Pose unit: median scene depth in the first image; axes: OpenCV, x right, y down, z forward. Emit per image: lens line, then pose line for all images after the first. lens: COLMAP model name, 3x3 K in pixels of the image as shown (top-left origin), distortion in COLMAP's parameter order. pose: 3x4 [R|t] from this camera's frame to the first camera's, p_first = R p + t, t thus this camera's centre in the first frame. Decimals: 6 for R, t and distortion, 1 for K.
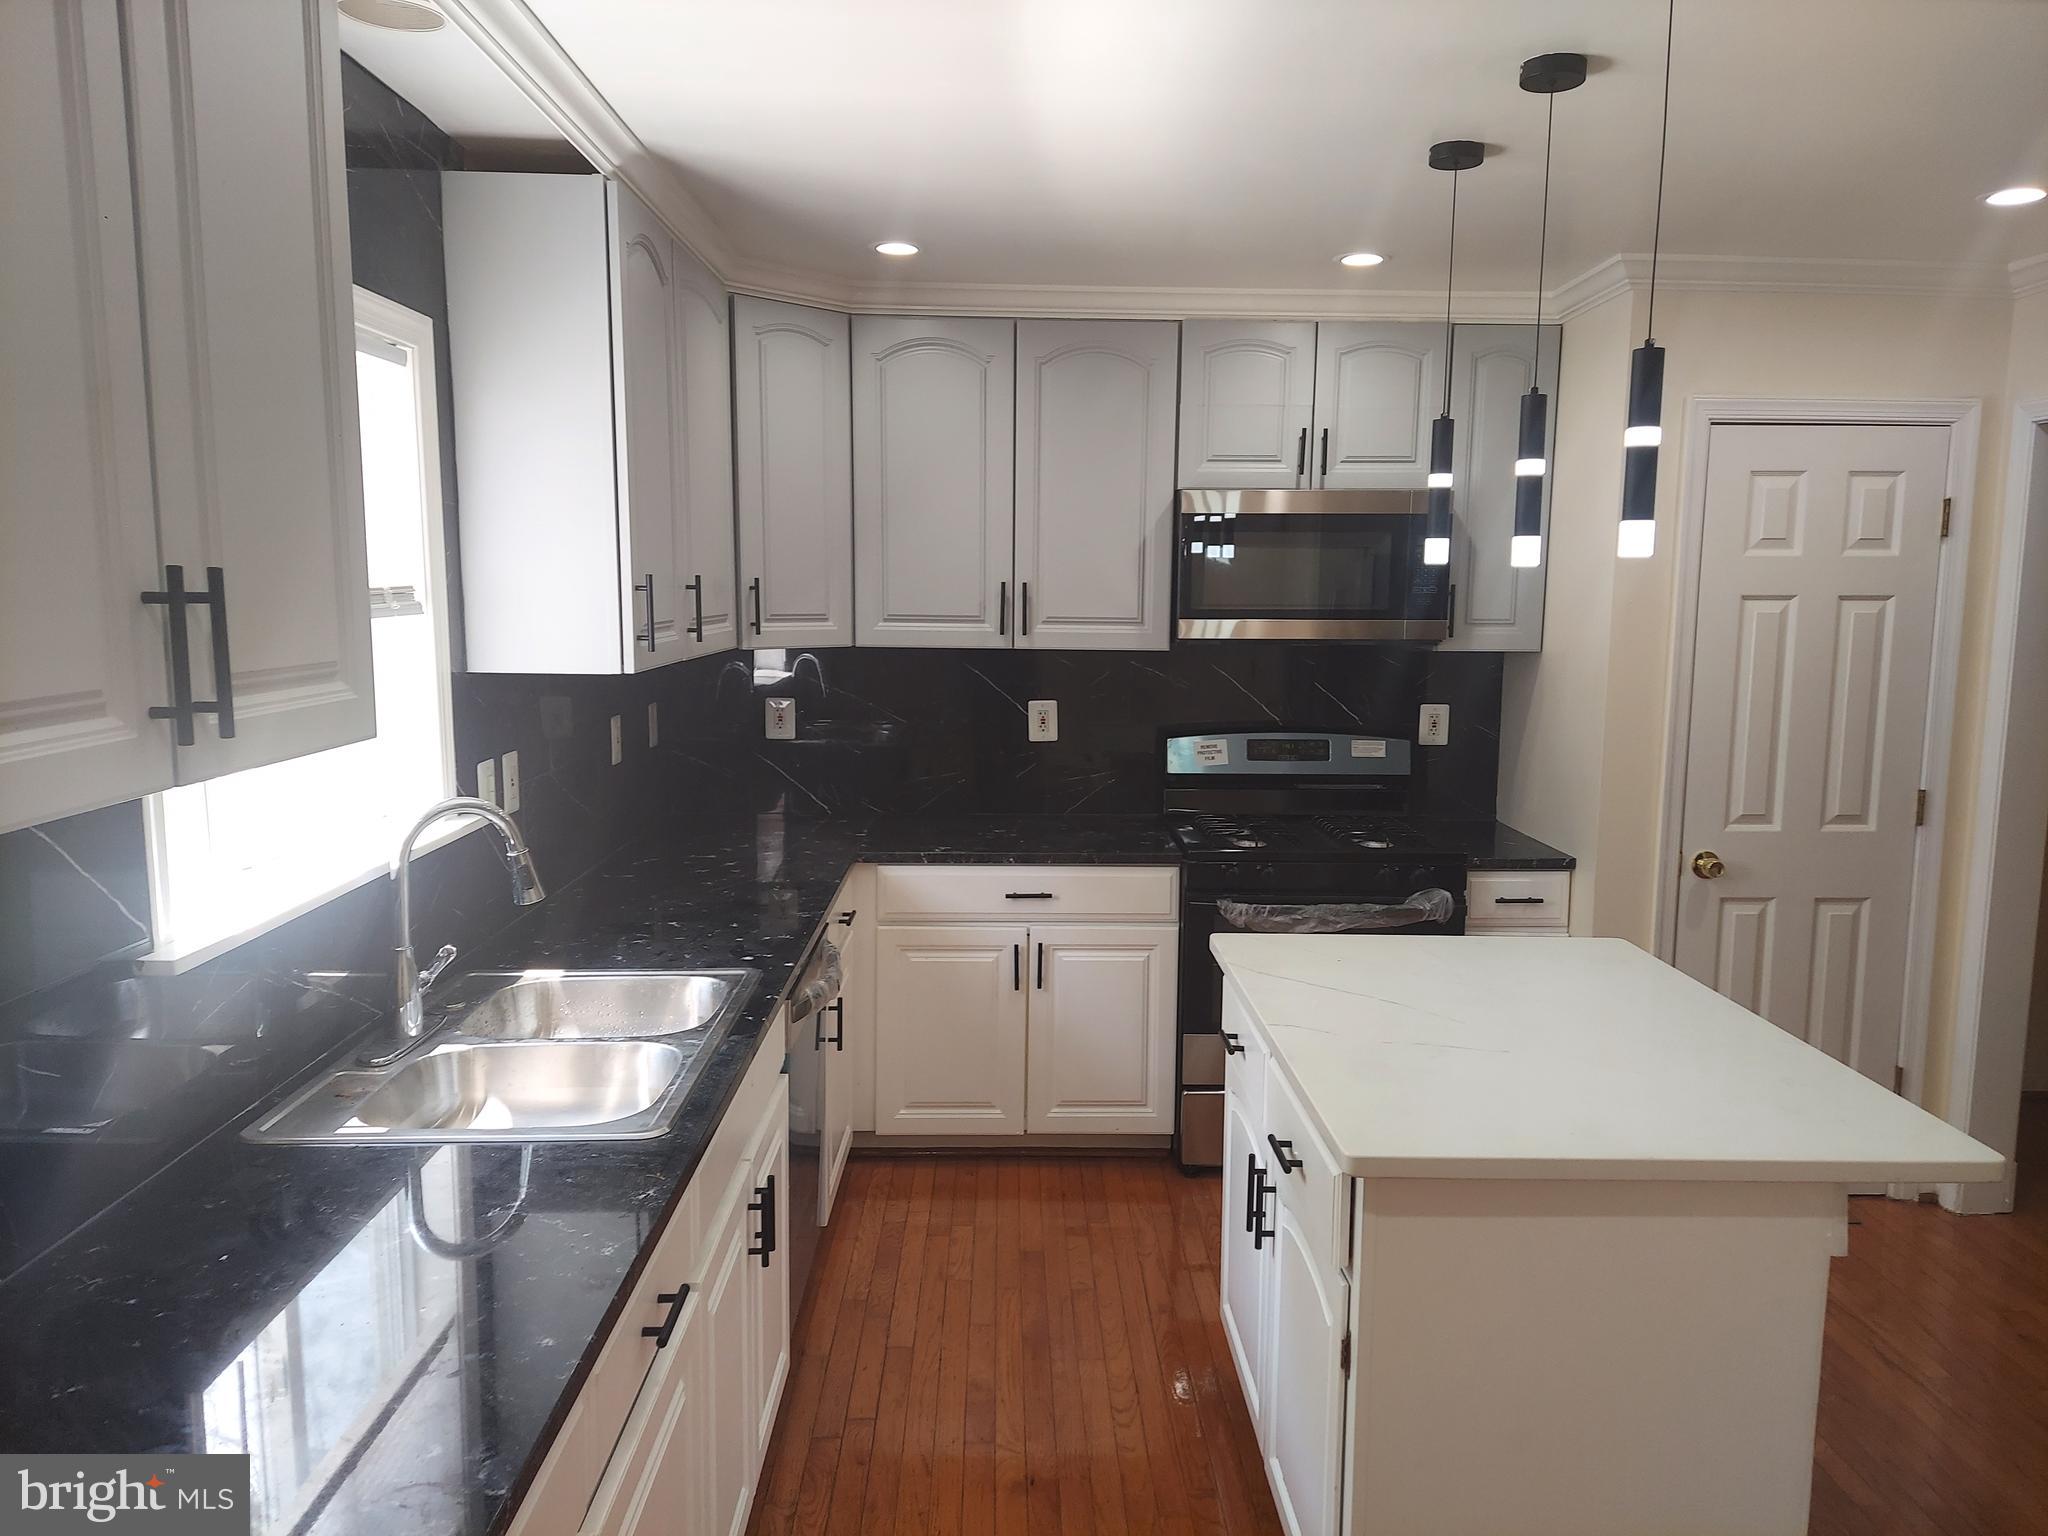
lens RADIAL K [[1476.8, 0, 1058.2], [0, 1476.8, 769.1], [0, 0, 1]] dist [0.124865, -0.143056]
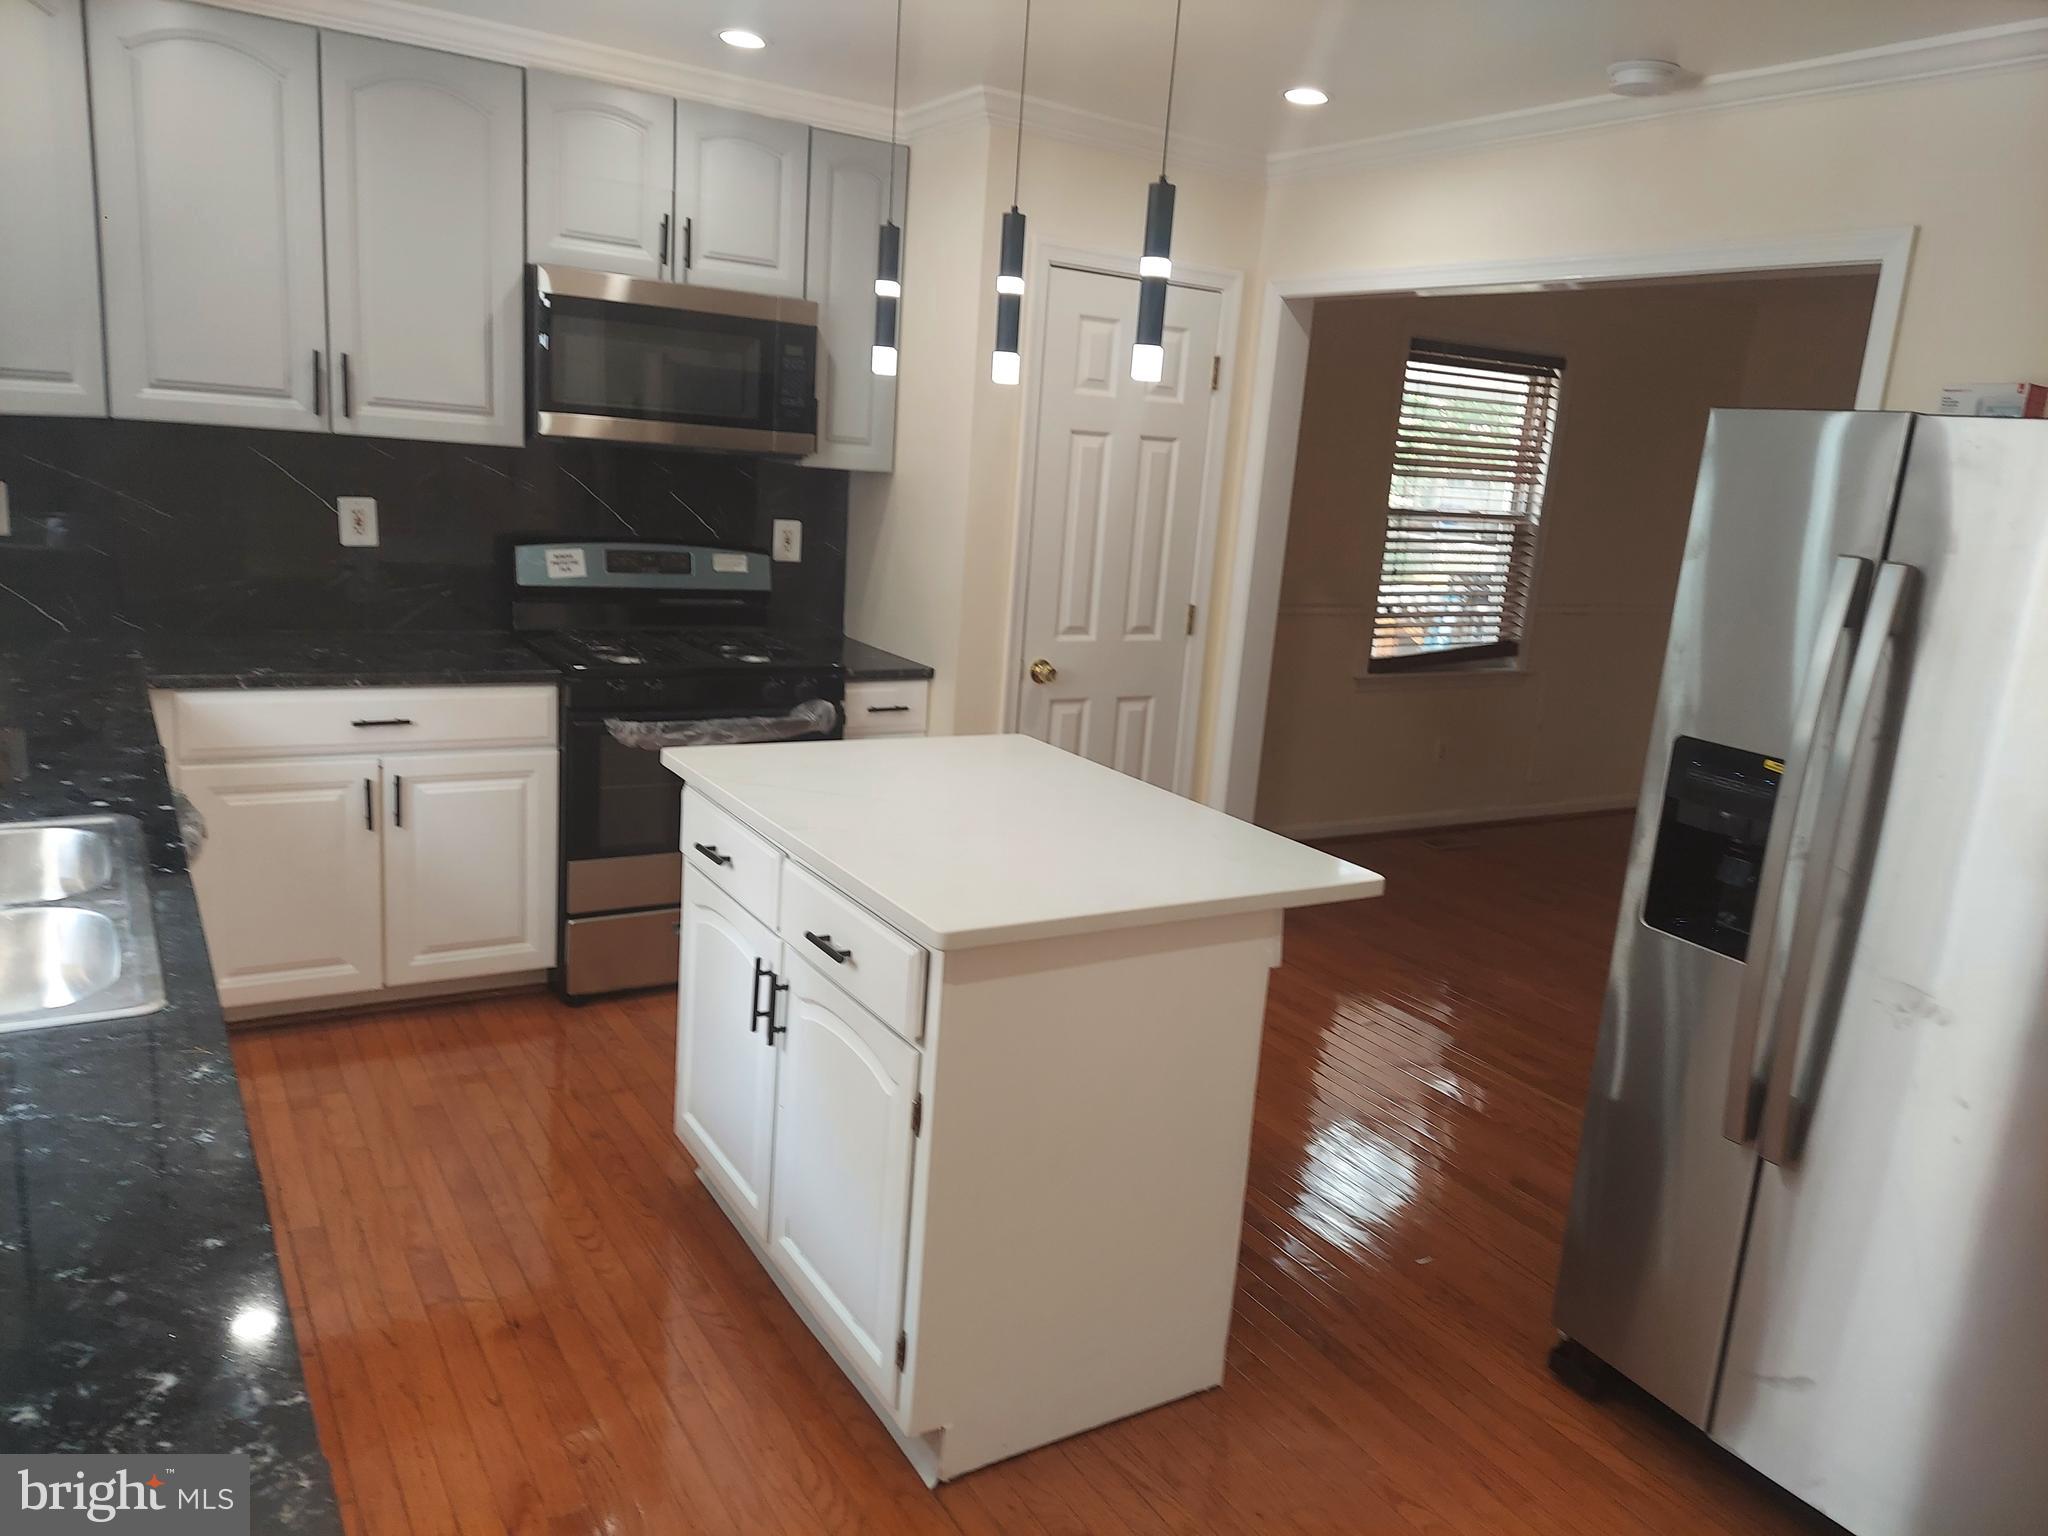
lens RADIAL K [[1476.8, 0, 1058.2], [0, 1476.8, 769.1], [0, 0, 1]] dist [0.124865, -0.143056]
pose [[0.859257, -0.054643, 0.508618, -0.129009], [-0.003817, 0.993566, 0.113191, 0.010578], [-0.511530, -0.099201, 0.853520, 0.031561]]
